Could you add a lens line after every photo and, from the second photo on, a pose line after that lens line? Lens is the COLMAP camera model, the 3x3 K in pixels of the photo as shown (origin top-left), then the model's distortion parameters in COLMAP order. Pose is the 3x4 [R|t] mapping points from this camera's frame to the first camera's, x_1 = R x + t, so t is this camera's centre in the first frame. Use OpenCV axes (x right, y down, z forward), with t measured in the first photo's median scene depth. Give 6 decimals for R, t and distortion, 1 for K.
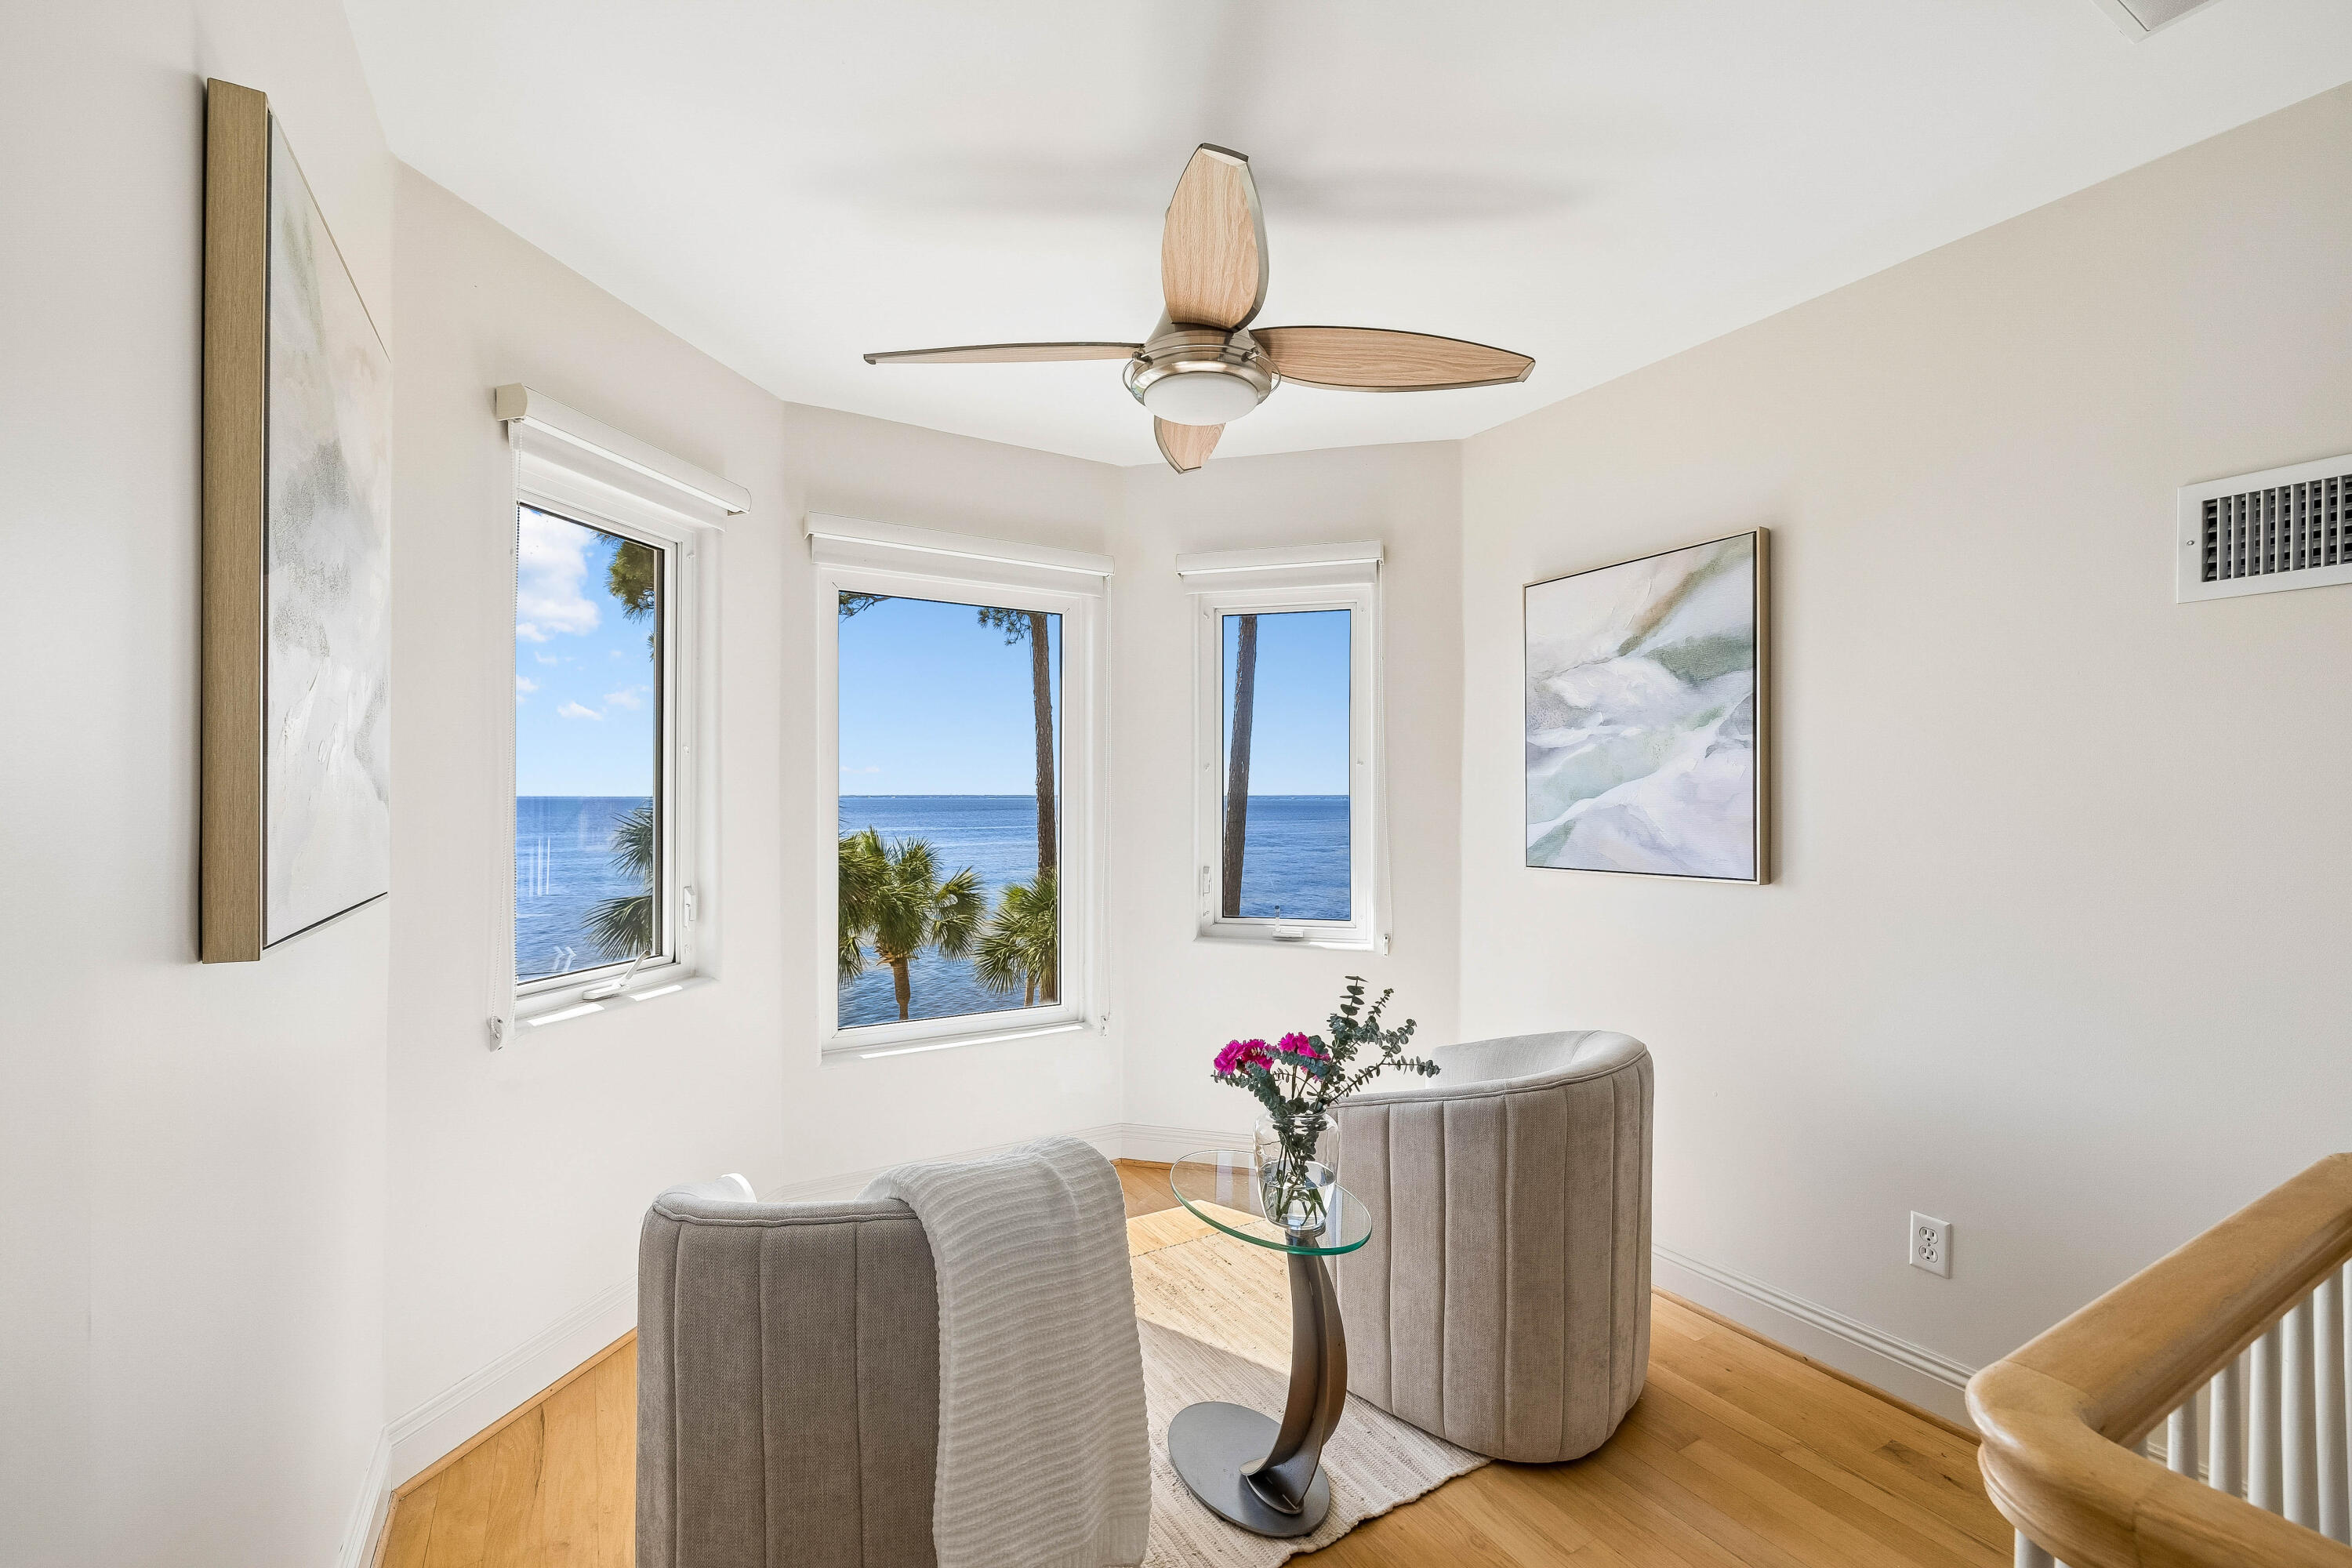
lens RADIAL K [[988.0, 0, 1176.0], [0, 988.0, 784.0], [0, 0, 1]] dist [0.002661, -0.000117]
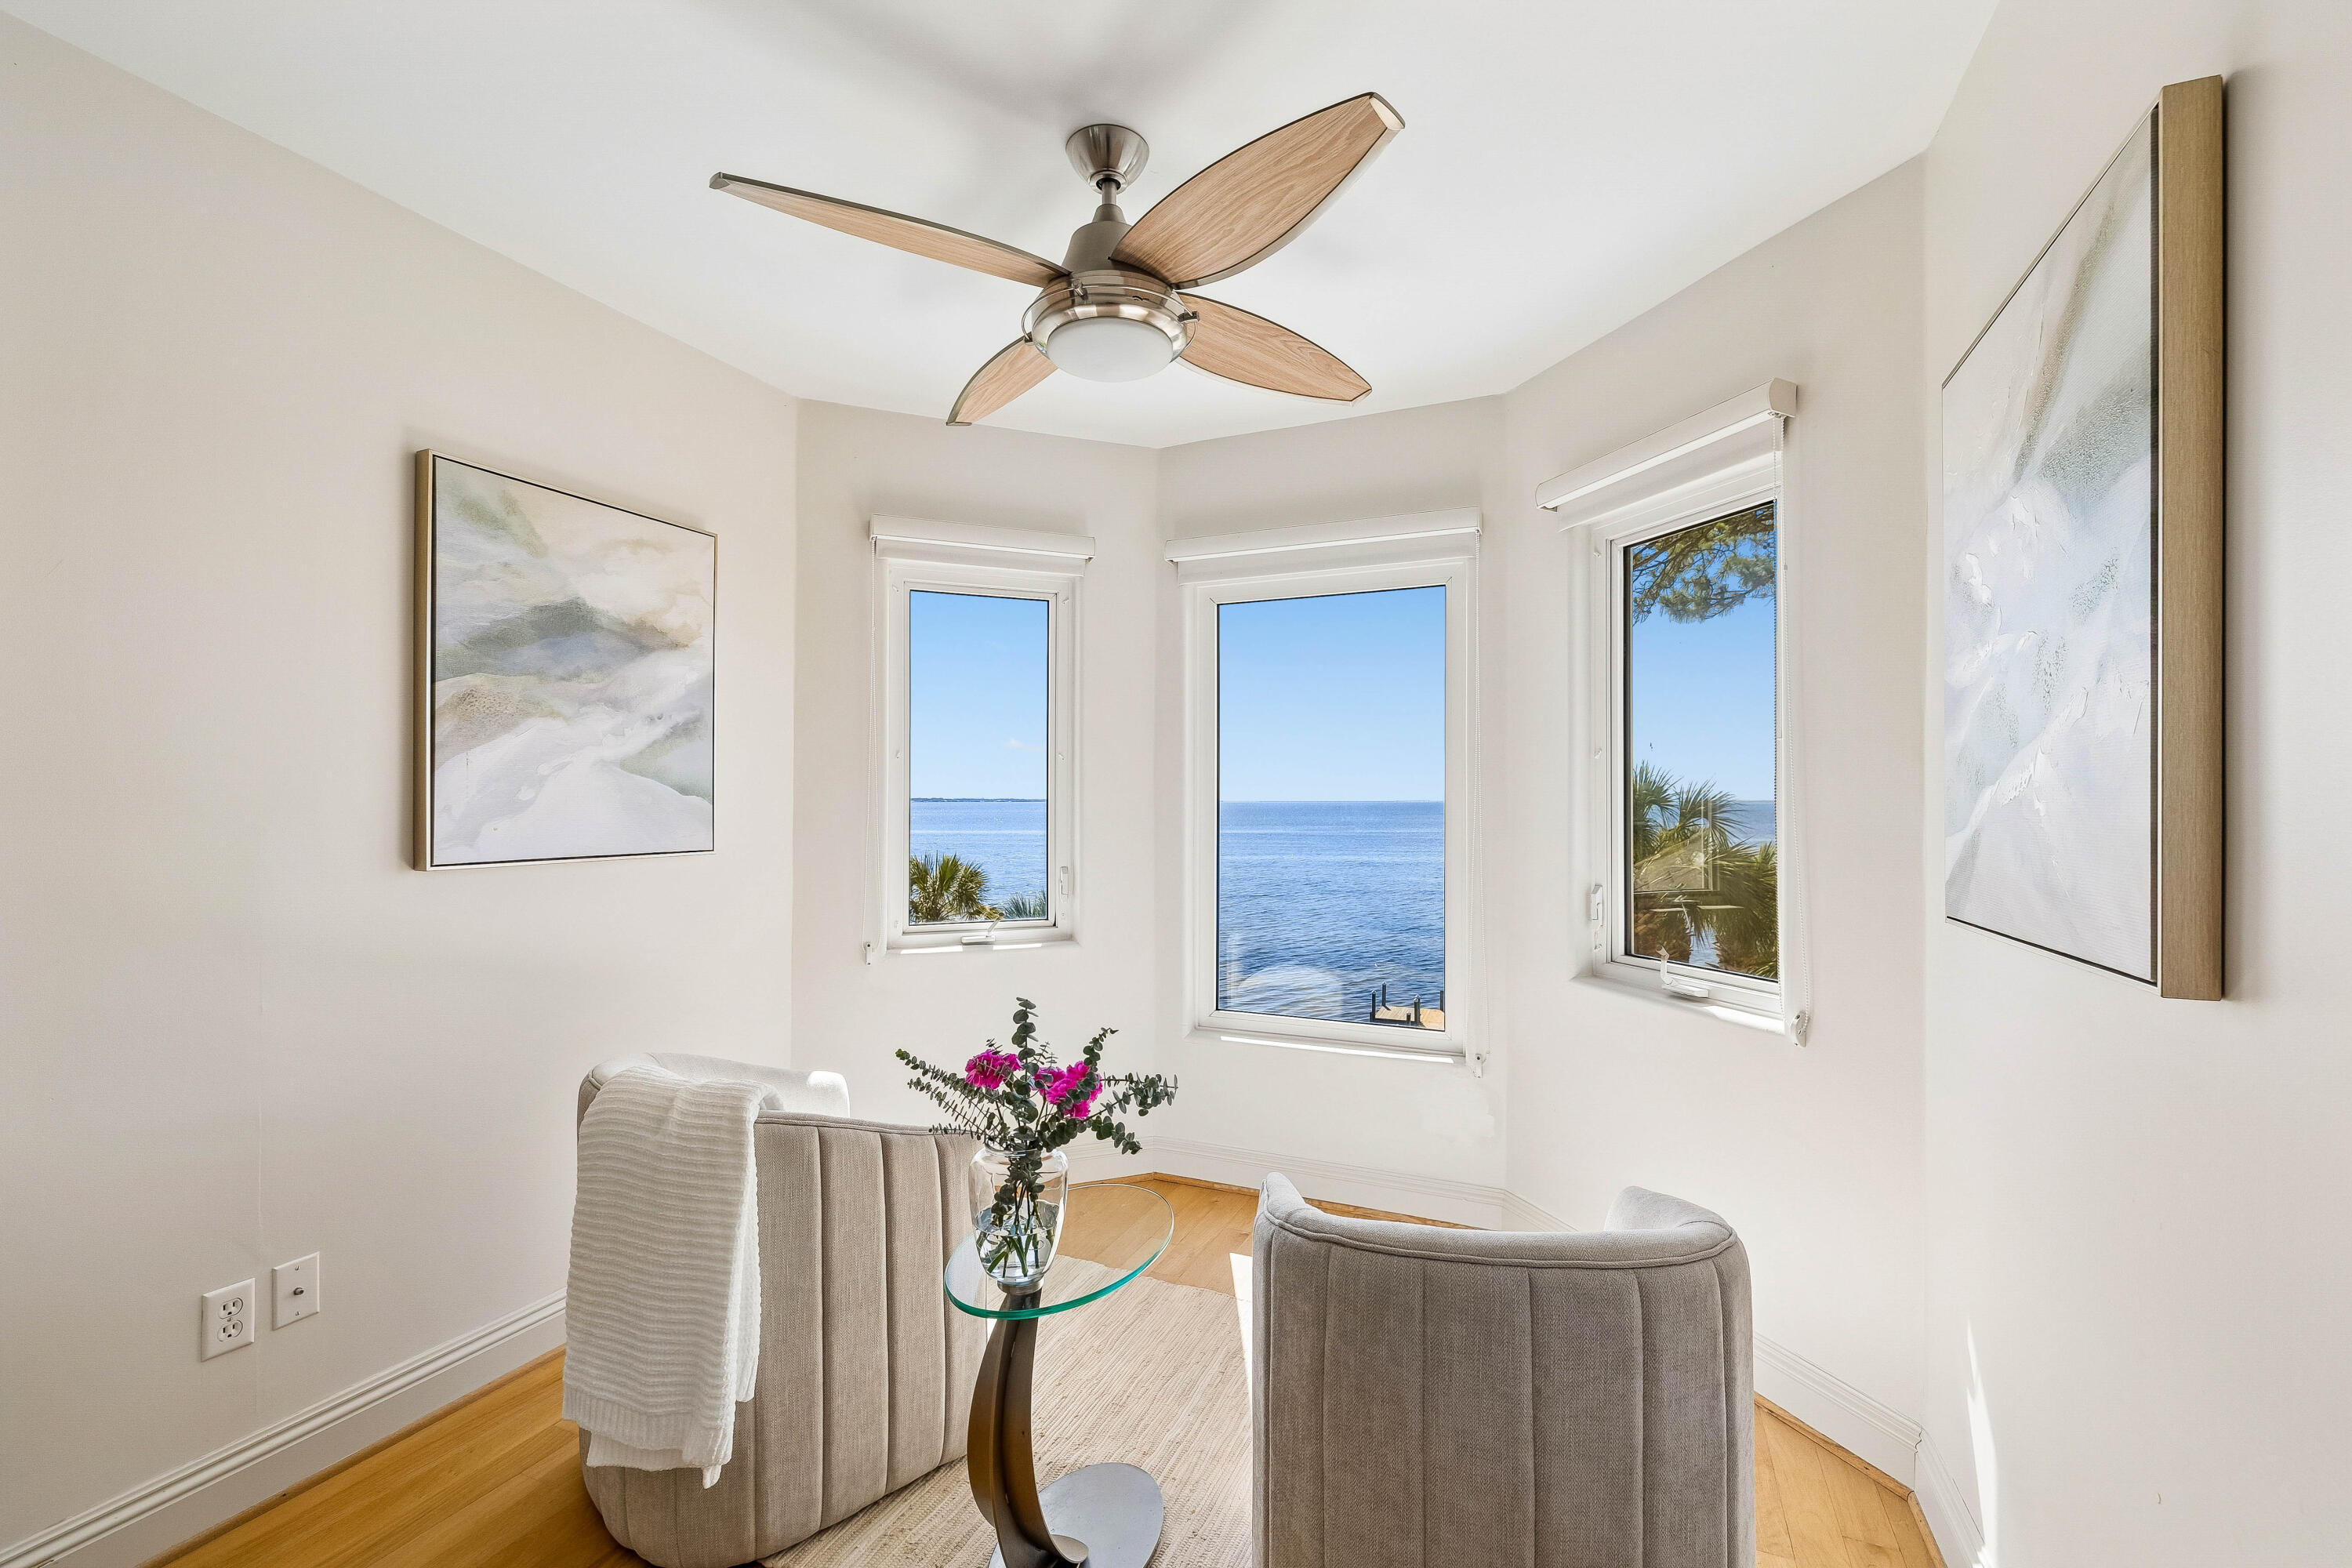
lens RADIAL K [[988.0, 0, 1176.0], [0, 988.0, 784.0], [0, 0, 1]] dist [0.002661, -0.000117]
pose [[0.575633, -0.015621, -0.817559, 0.637477], [0.012930, 0.999866, -0.010001, 0.014427], [0.817606, -0.004814, 0.575758, 0.420714]]
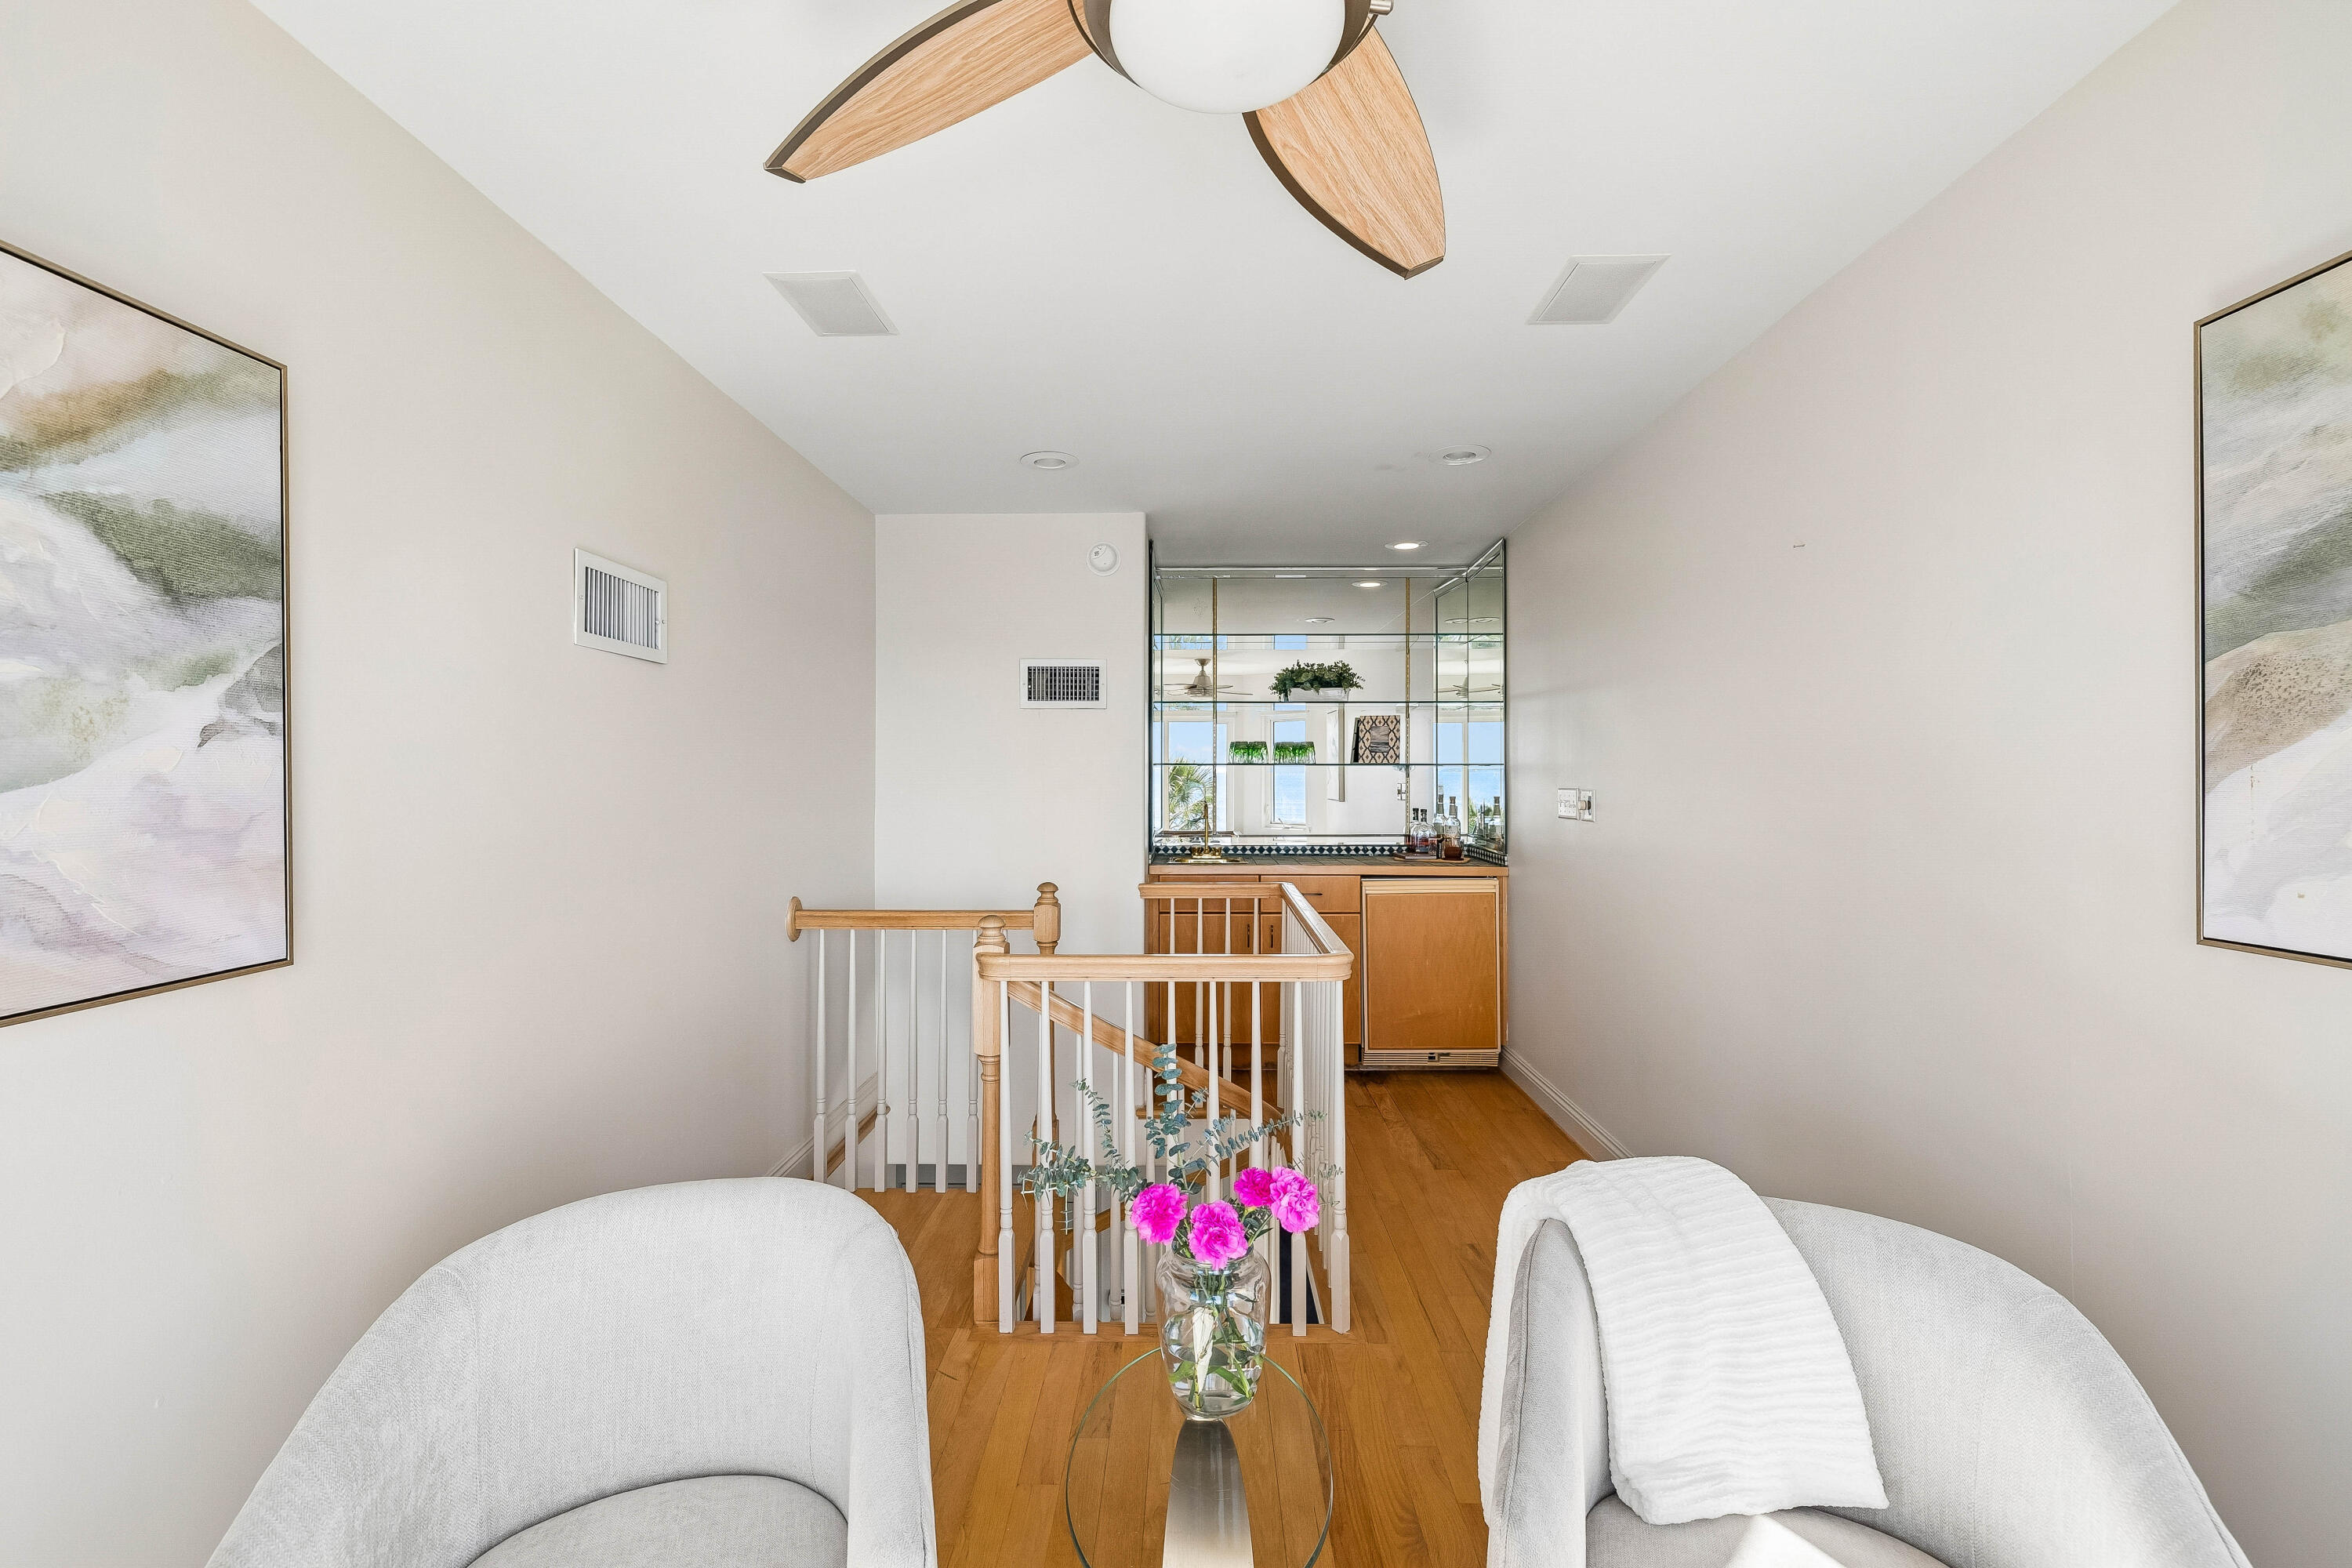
lens RADIAL K [[988.0, 0, 1176.0], [0, 988.0, 784.0], [0, 0, 1]] dist [0.002661, -0.000117]
pose [[-0.850059, -0.007094, 0.526640, -0.172114], [-0.010752, 0.999935, -0.003886, -0.010268], [-0.526578, -0.008966, -0.850079, 1.143603]]
